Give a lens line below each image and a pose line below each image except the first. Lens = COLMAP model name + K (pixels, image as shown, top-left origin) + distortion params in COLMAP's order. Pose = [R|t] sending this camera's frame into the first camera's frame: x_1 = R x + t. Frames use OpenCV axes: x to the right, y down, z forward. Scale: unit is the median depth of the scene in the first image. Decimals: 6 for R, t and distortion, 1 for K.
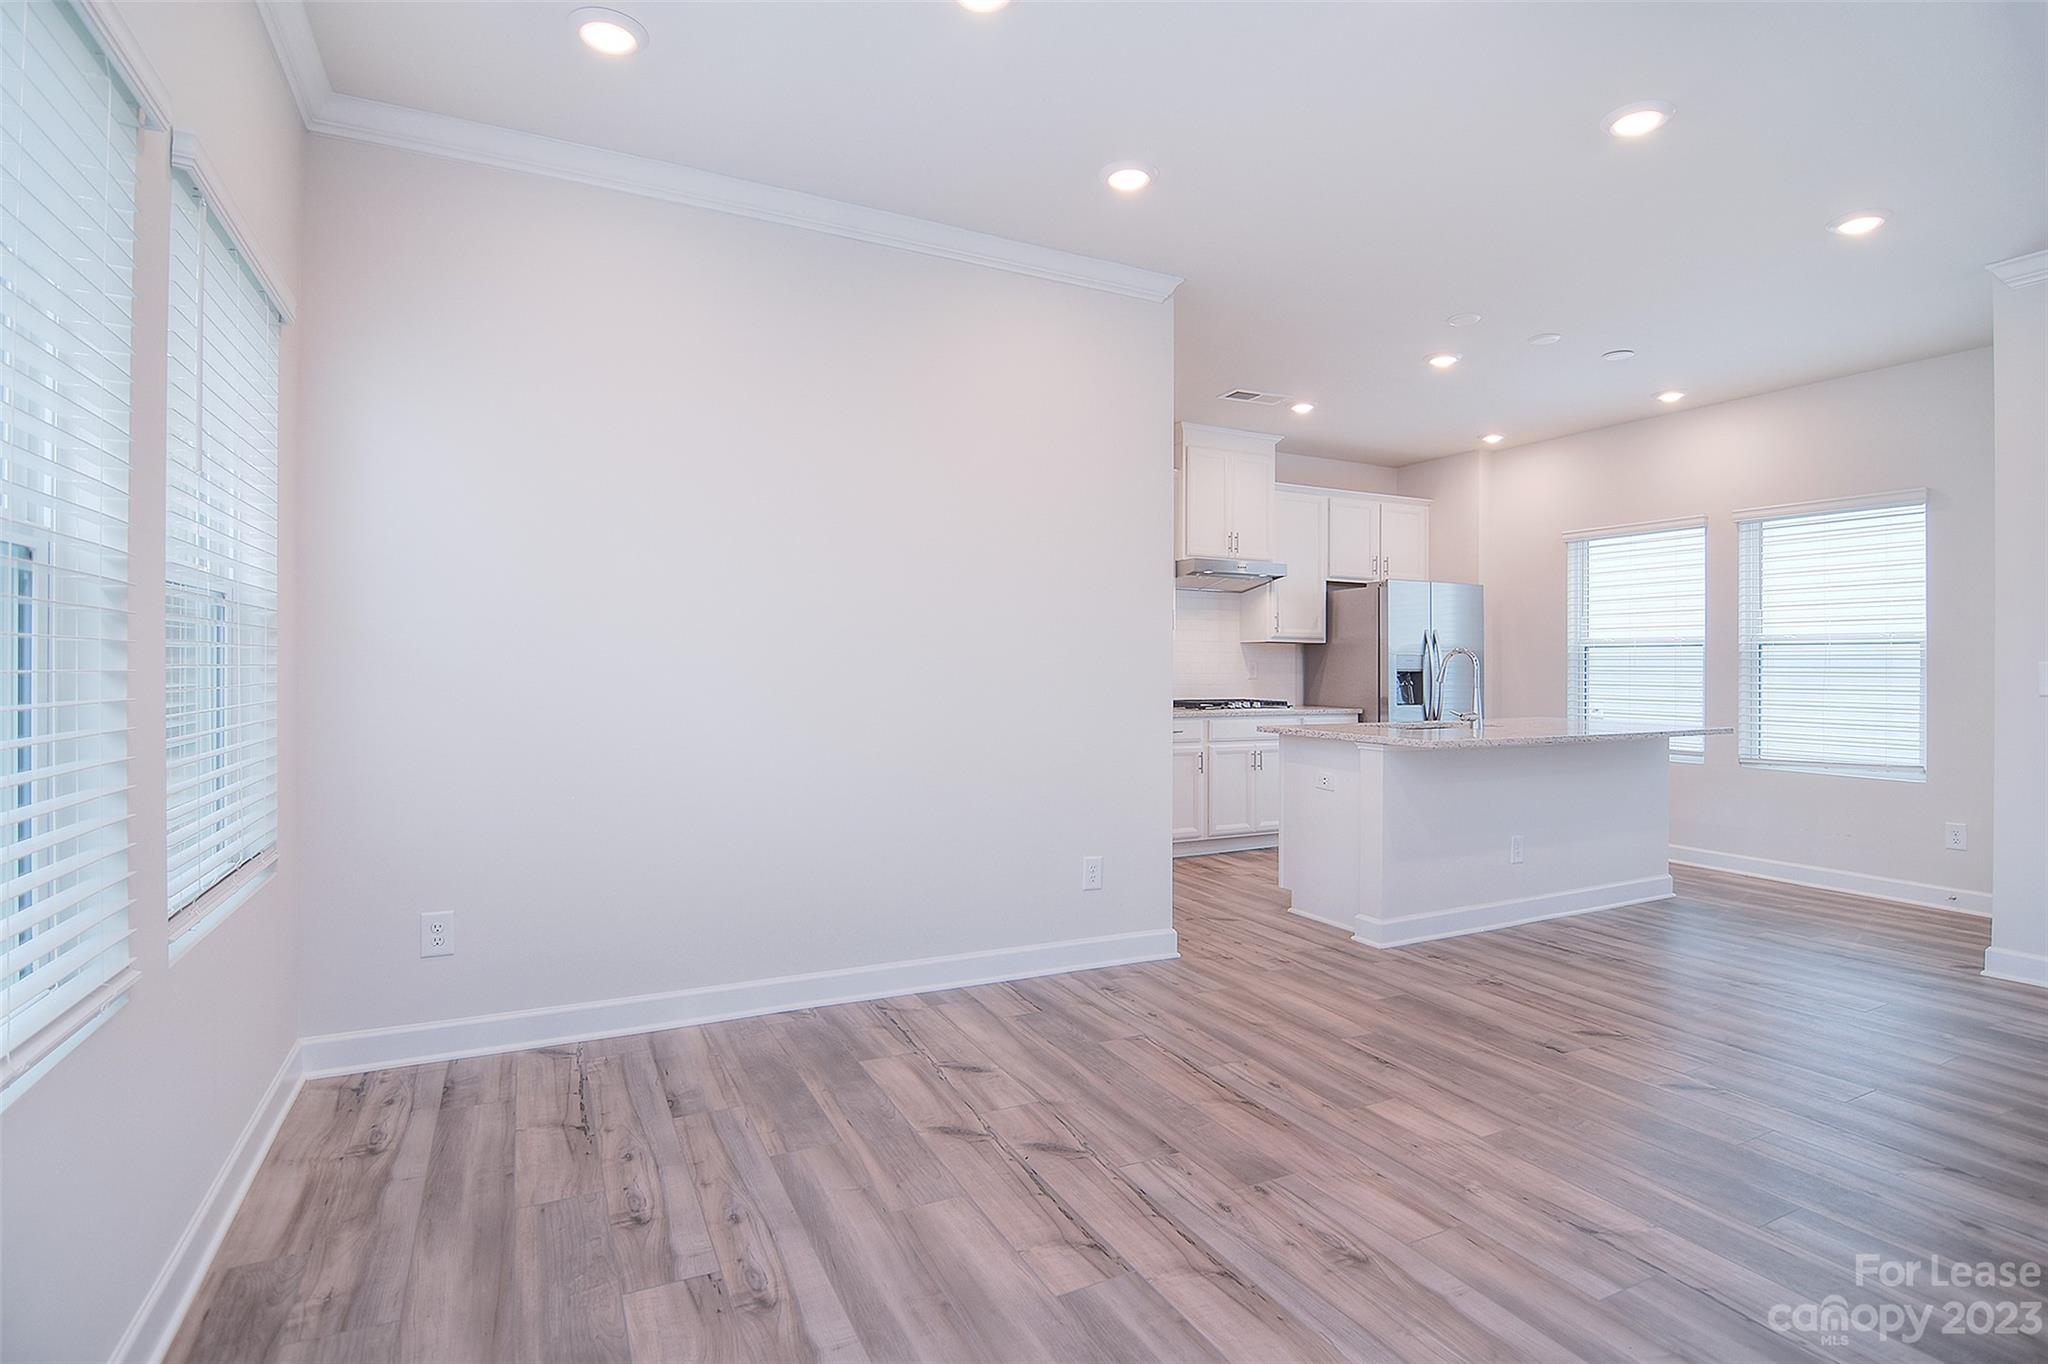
lens RADIAL K [[992.5, 0, 1034.8], [0, 992.5, 676.4], [0, 0, 1]] dist [-0.011663, -0.006746]
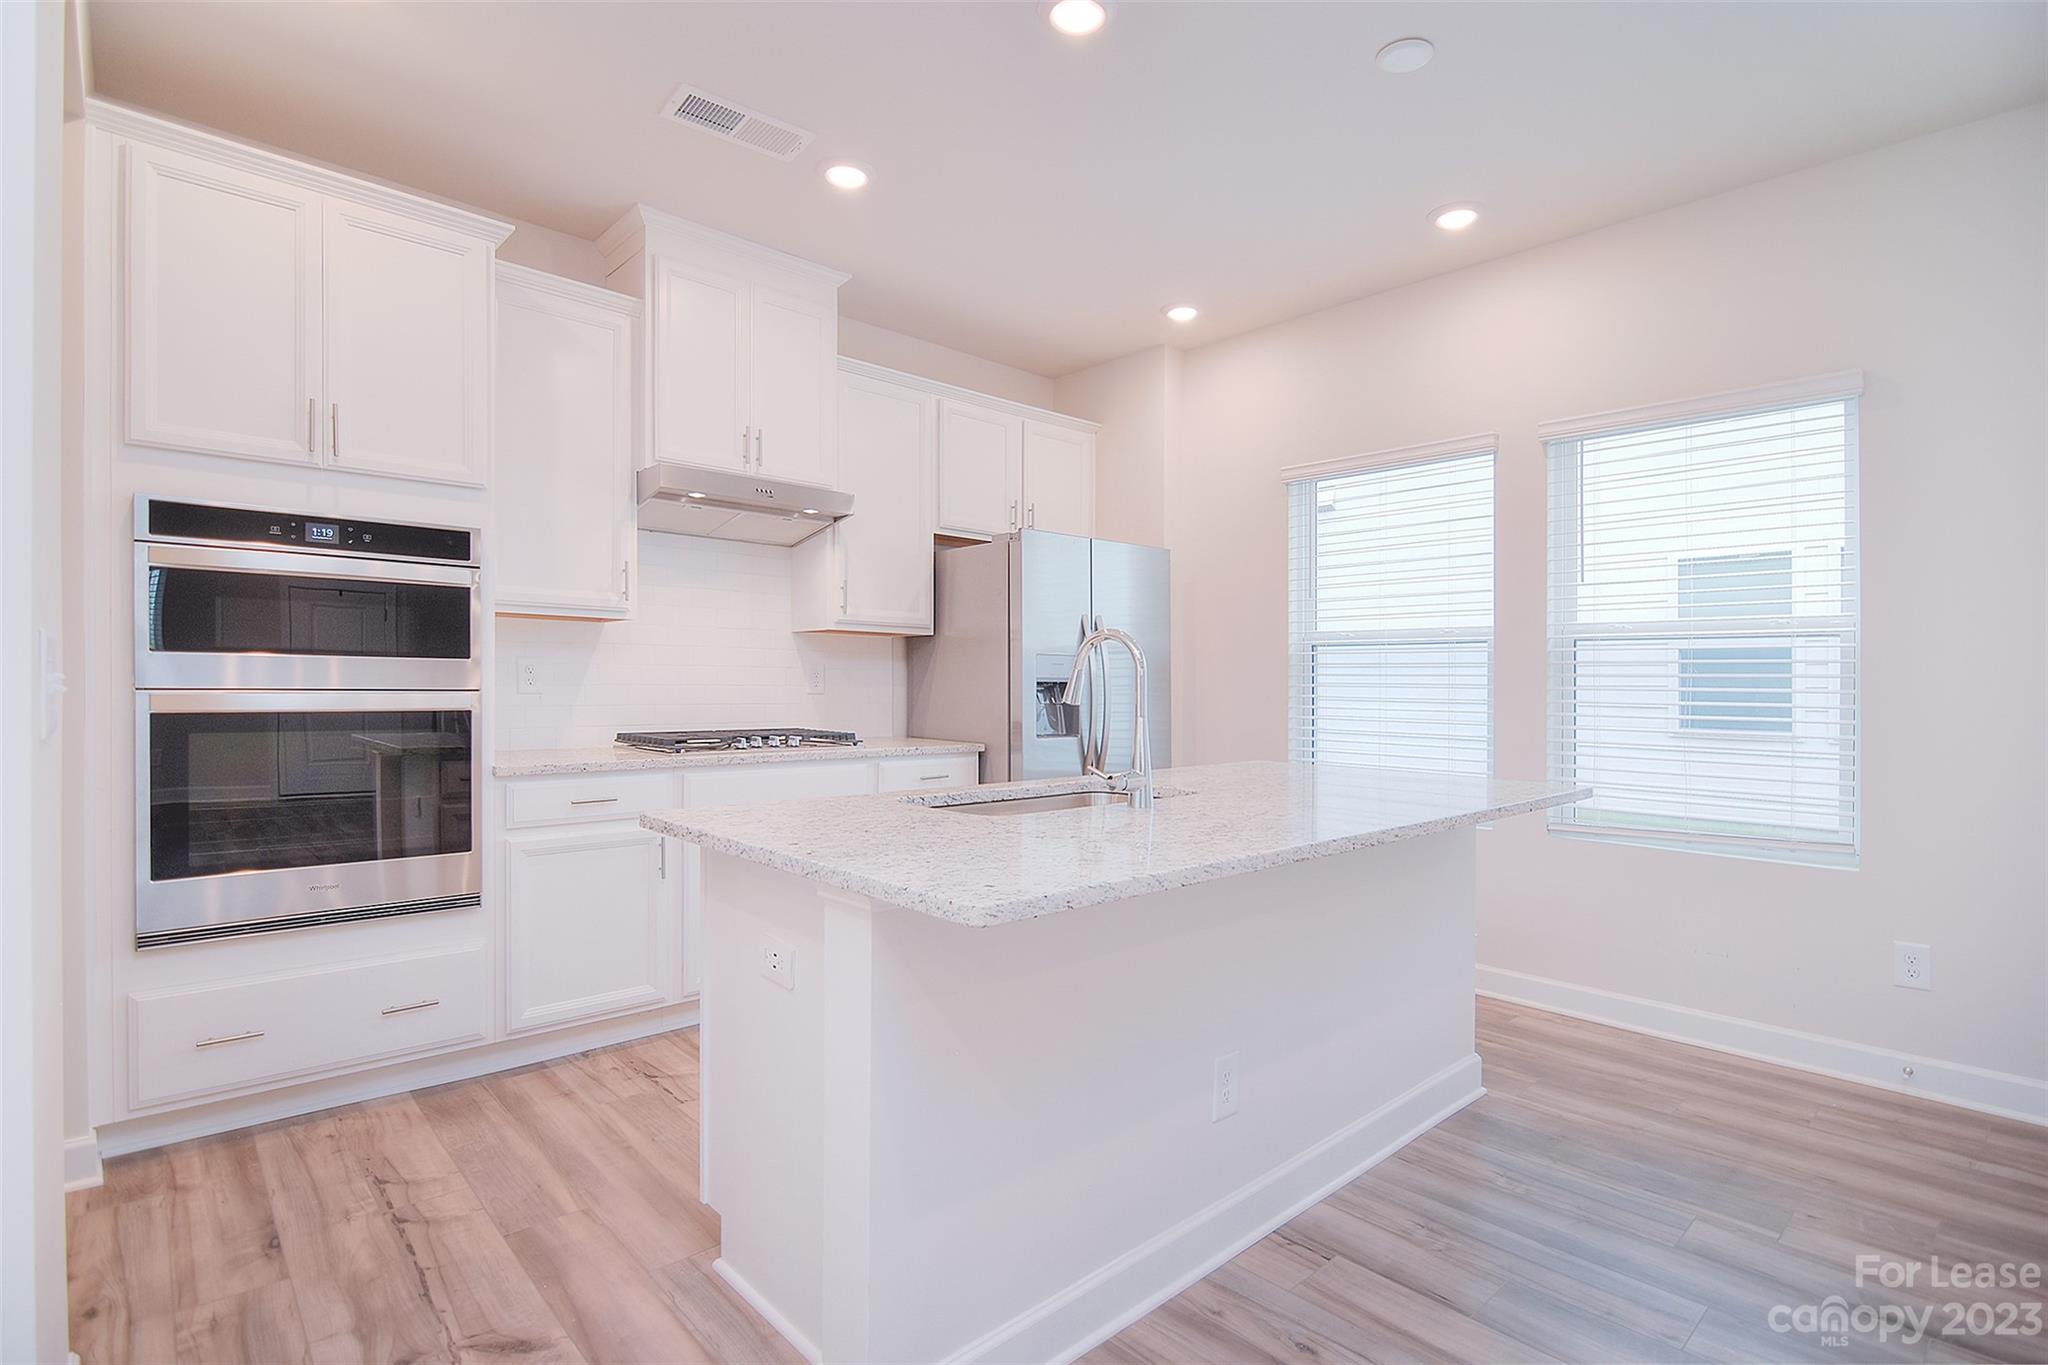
lens RADIAL K [[993.5, 0, 1027.1], [0, 993.5, 676.3], [0, 0, 1]] dist [0.001087, -0.010179]
pose [[0.962755, 0.005332, 0.270322, 0.314642], [-0.003230, 0.999961, -0.008222, -0.004244], [-0.270355, 0.007043, 0.962735, 0.669691]]
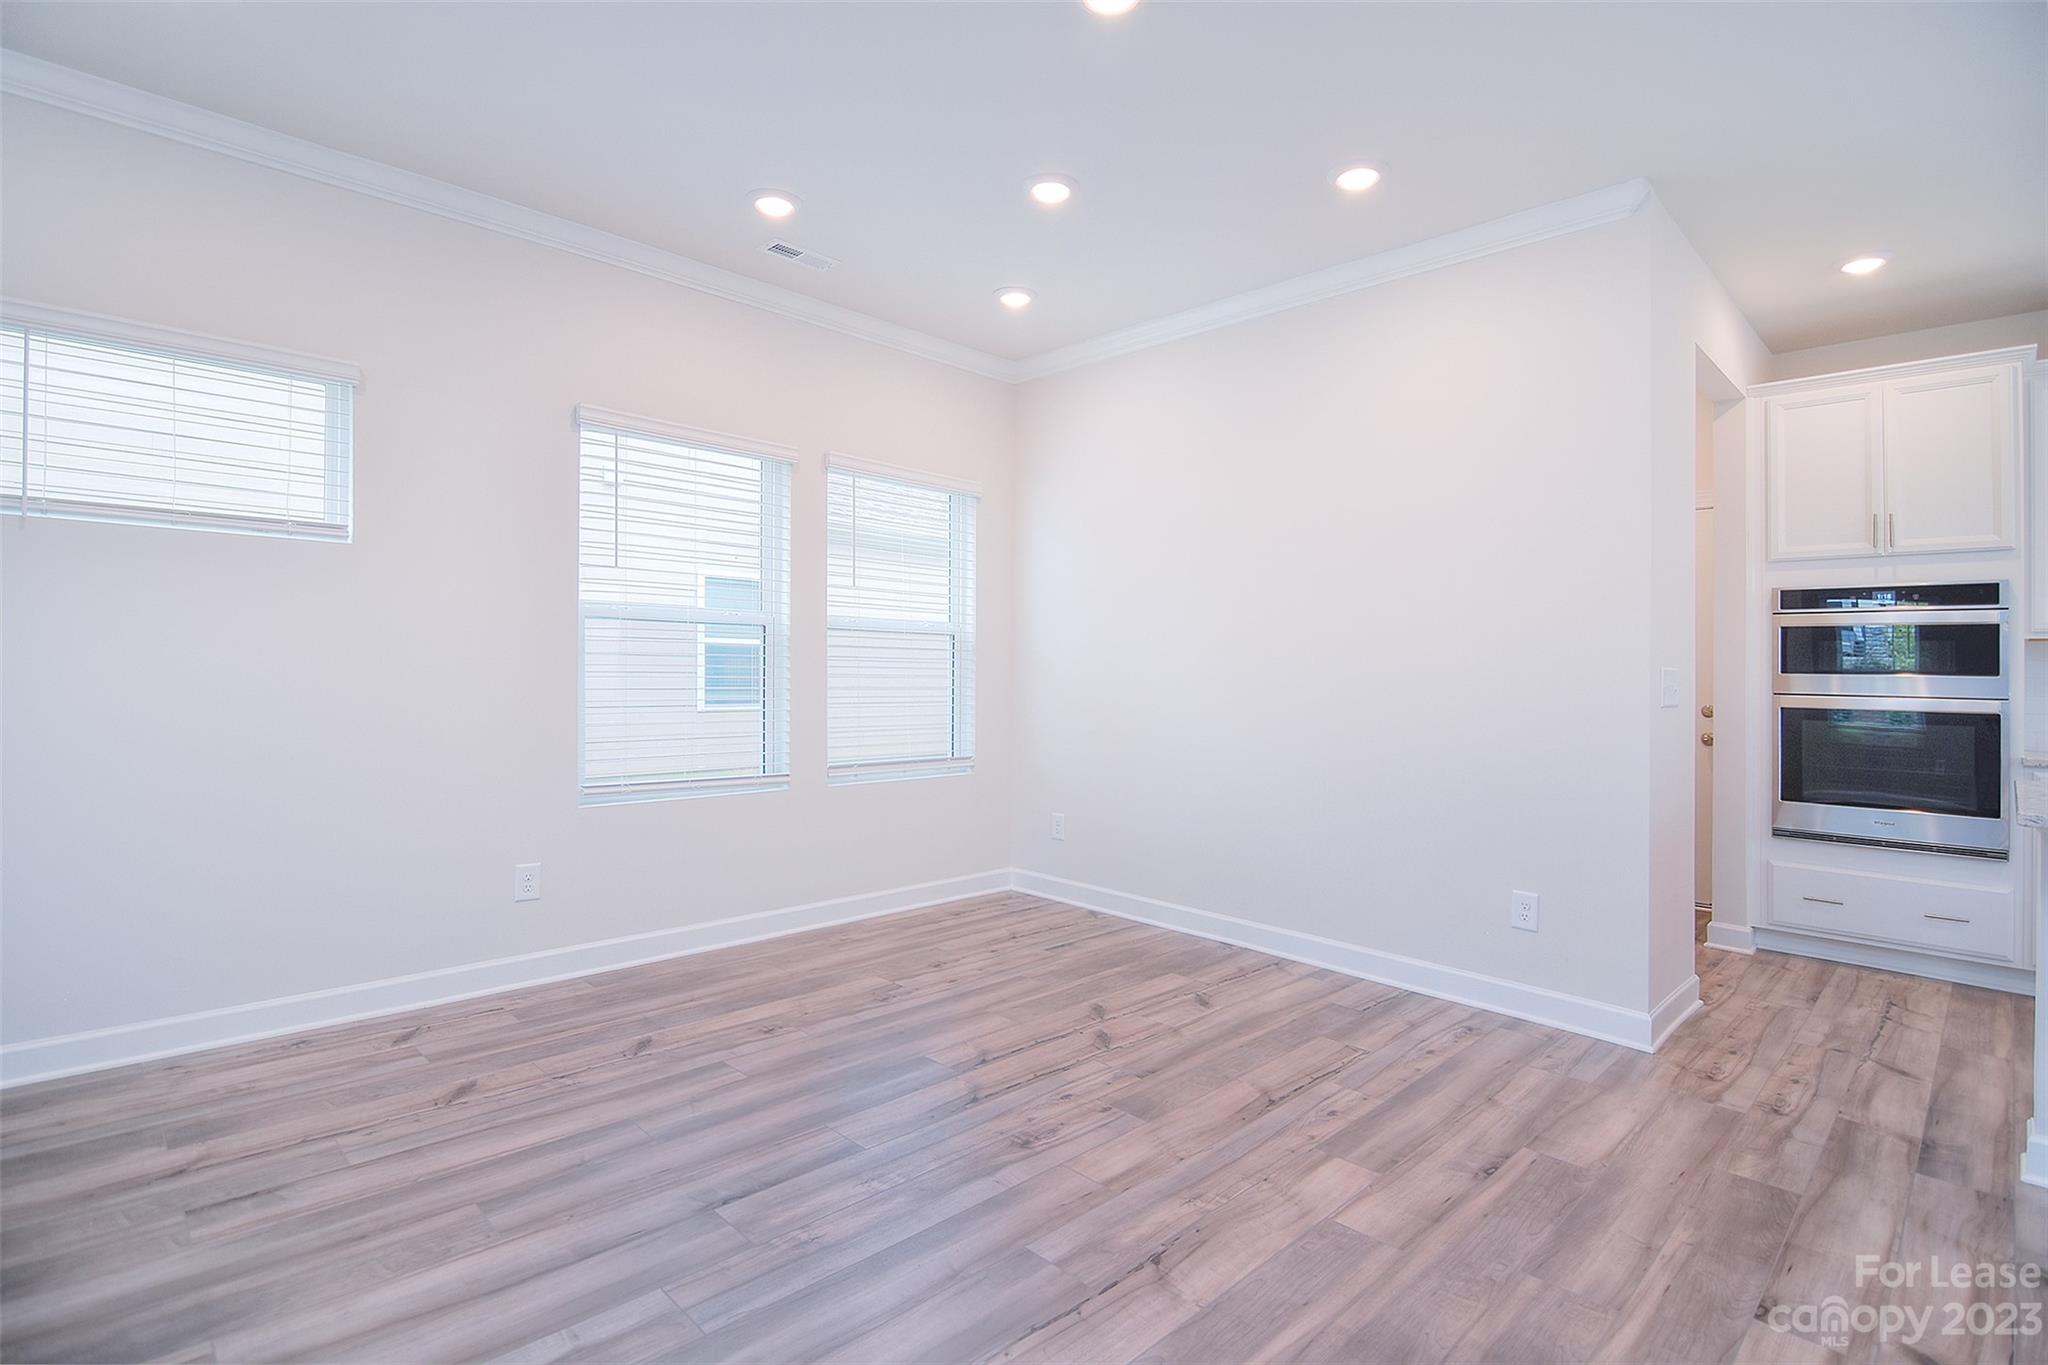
lens RADIAL K [[992.5, 0, 1014.0], [0, 992.5, 661.9], [0, 0, 1]] dist [-0.011663, -0.006746]
pose [[0.303834, -0.005143, -0.952711, 0.714801], [-0.025021, 0.999597, -0.013376, 0.001107], [0.952396, 0.027902, 0.303583, 0.278917]]
